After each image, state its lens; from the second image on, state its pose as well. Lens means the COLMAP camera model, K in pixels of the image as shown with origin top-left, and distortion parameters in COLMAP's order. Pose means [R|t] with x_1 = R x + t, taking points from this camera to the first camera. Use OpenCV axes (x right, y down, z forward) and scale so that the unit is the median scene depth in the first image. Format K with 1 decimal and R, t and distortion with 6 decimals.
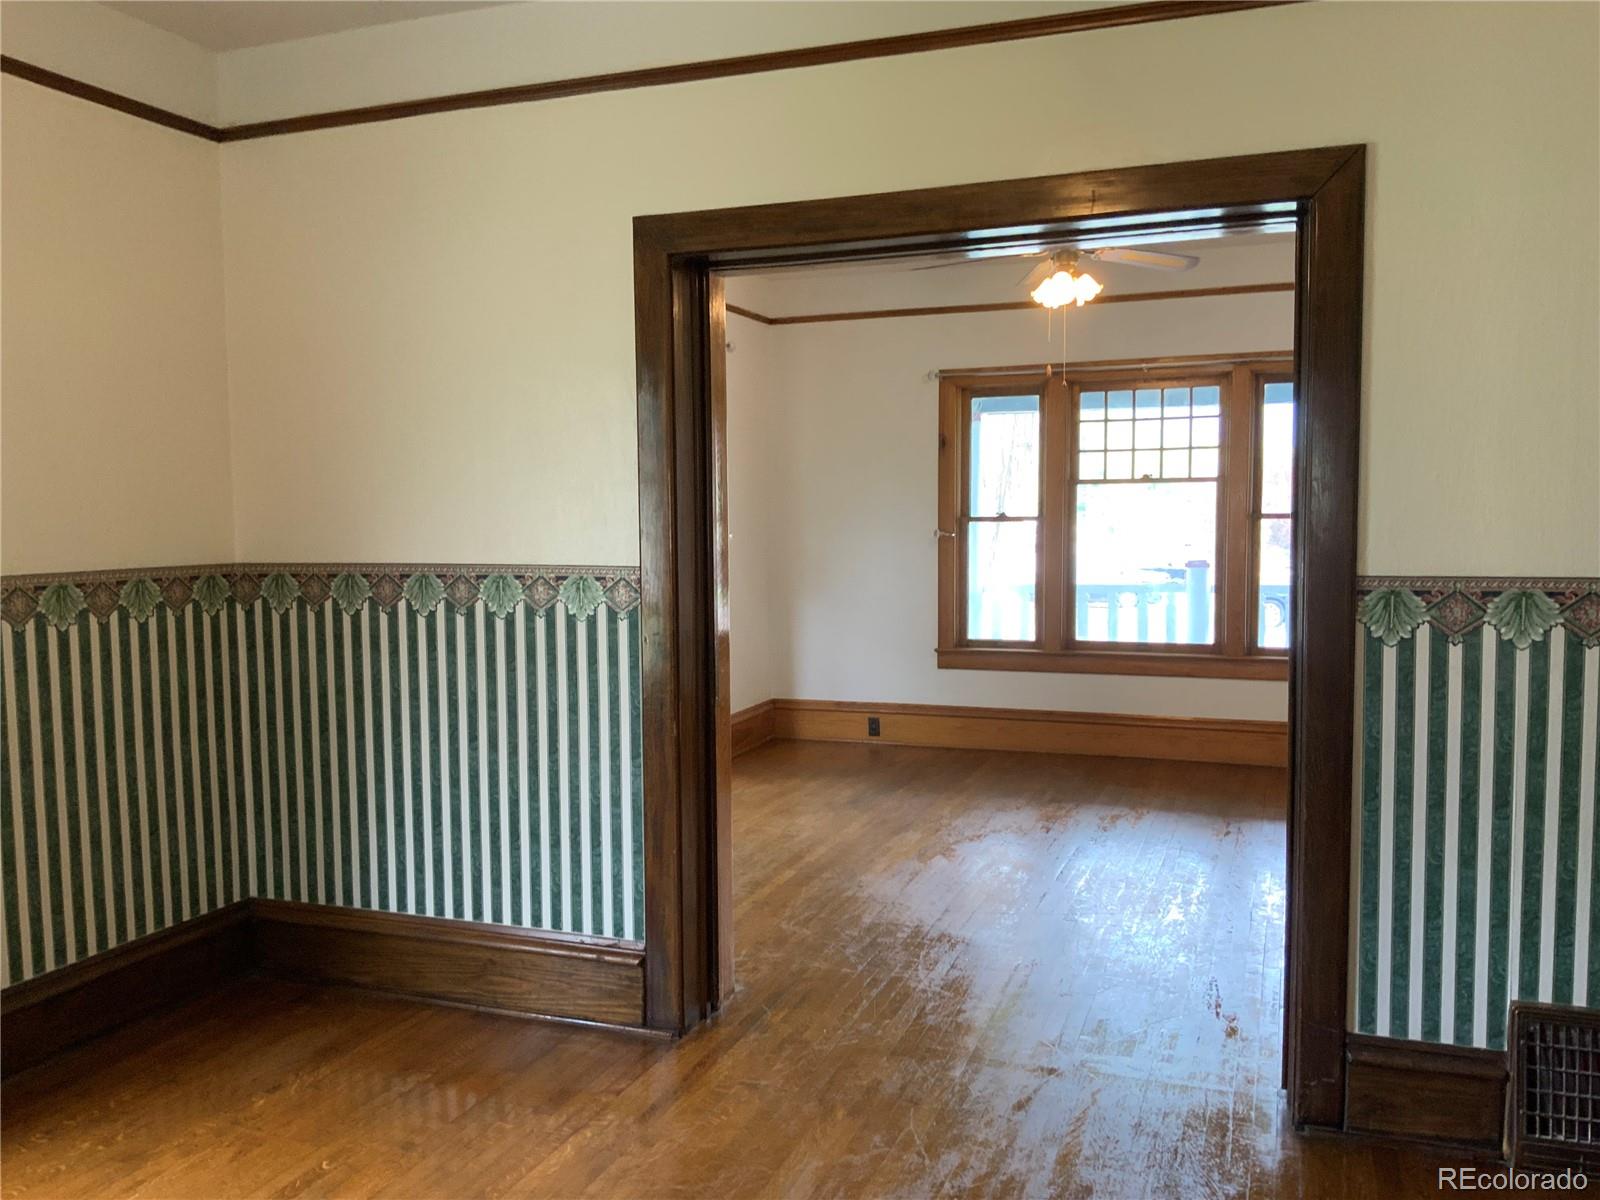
lens RADIAL K [[1300.3, 0, 805.6], [0, 1300.3, 596.2], [0, 0, 1]] dist [0.112620, -0.227248]
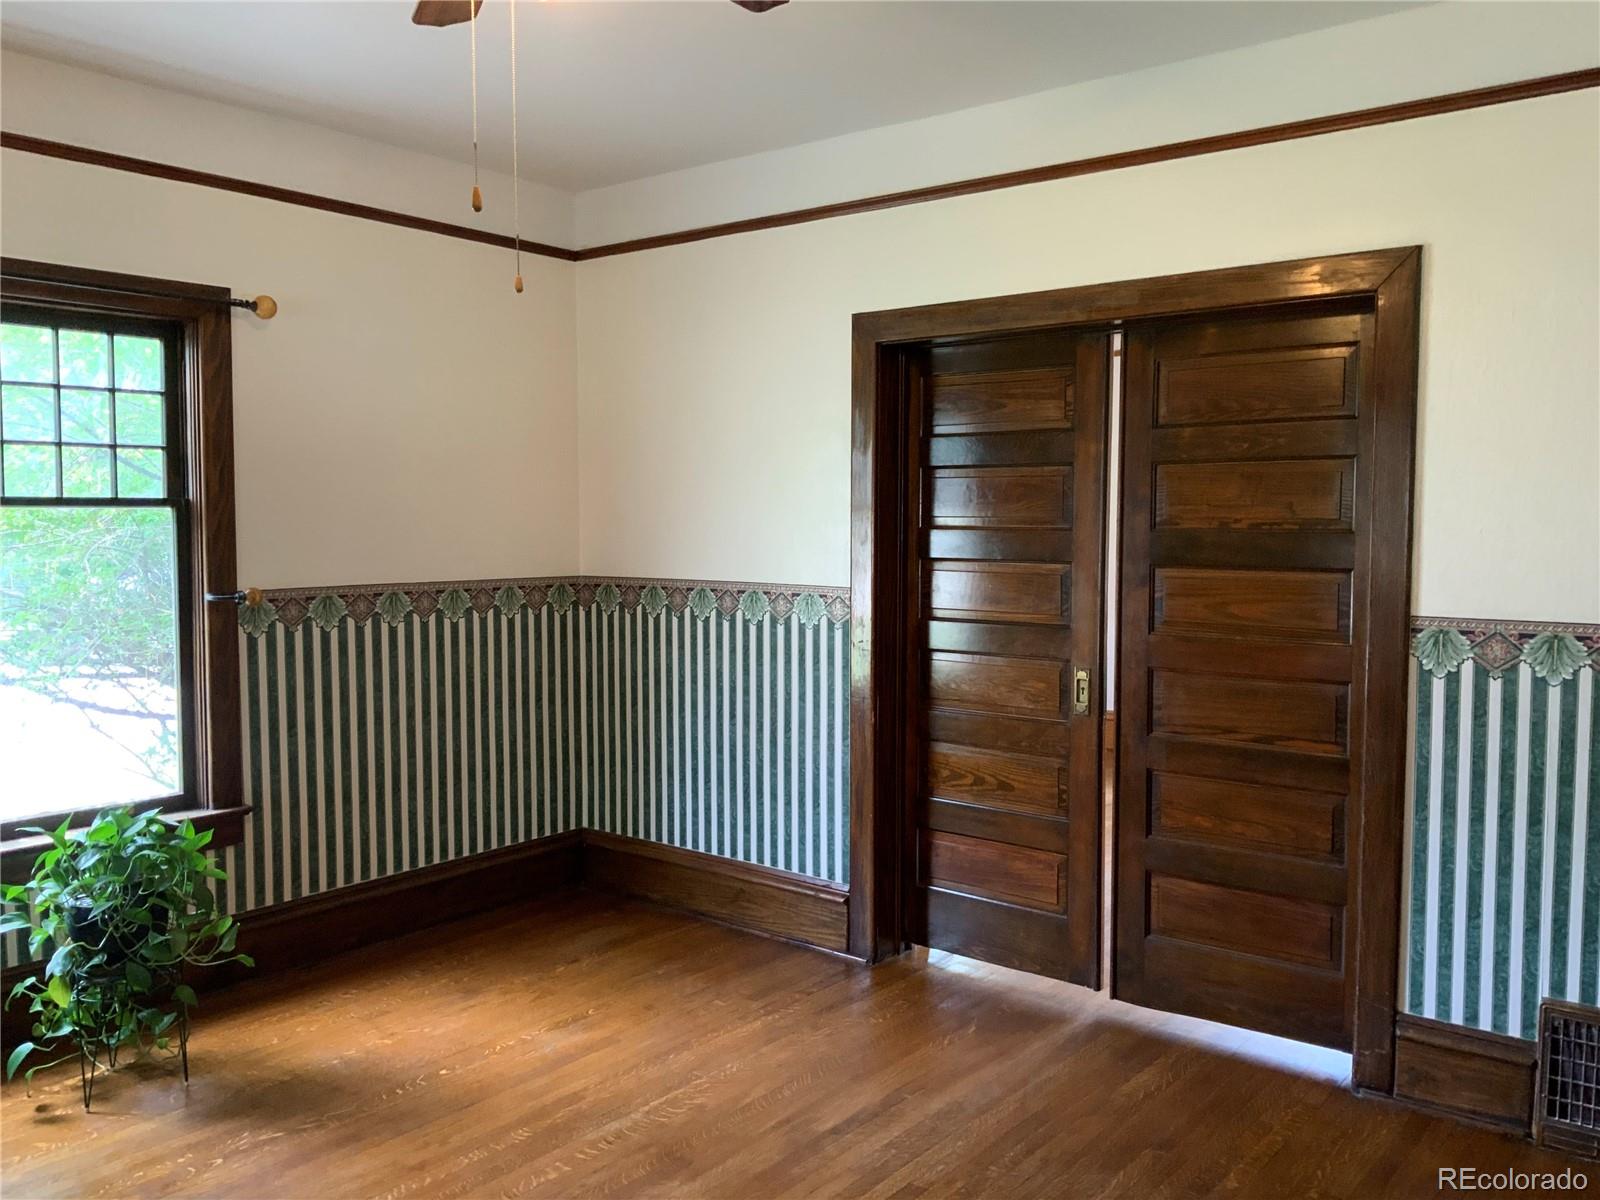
lens RADIAL K [[1300.3, 0, 805.6], [0, 1300.3, 596.2], [0, 0, 1]] dist [0.112620, -0.227248]
pose [[0.951574, 0.029626, -0.305987, 0.218310], [-0.030871, 0.999523, 0.000772, -0.014076], [0.305864, 0.008712, 0.952035, -0.216259]]
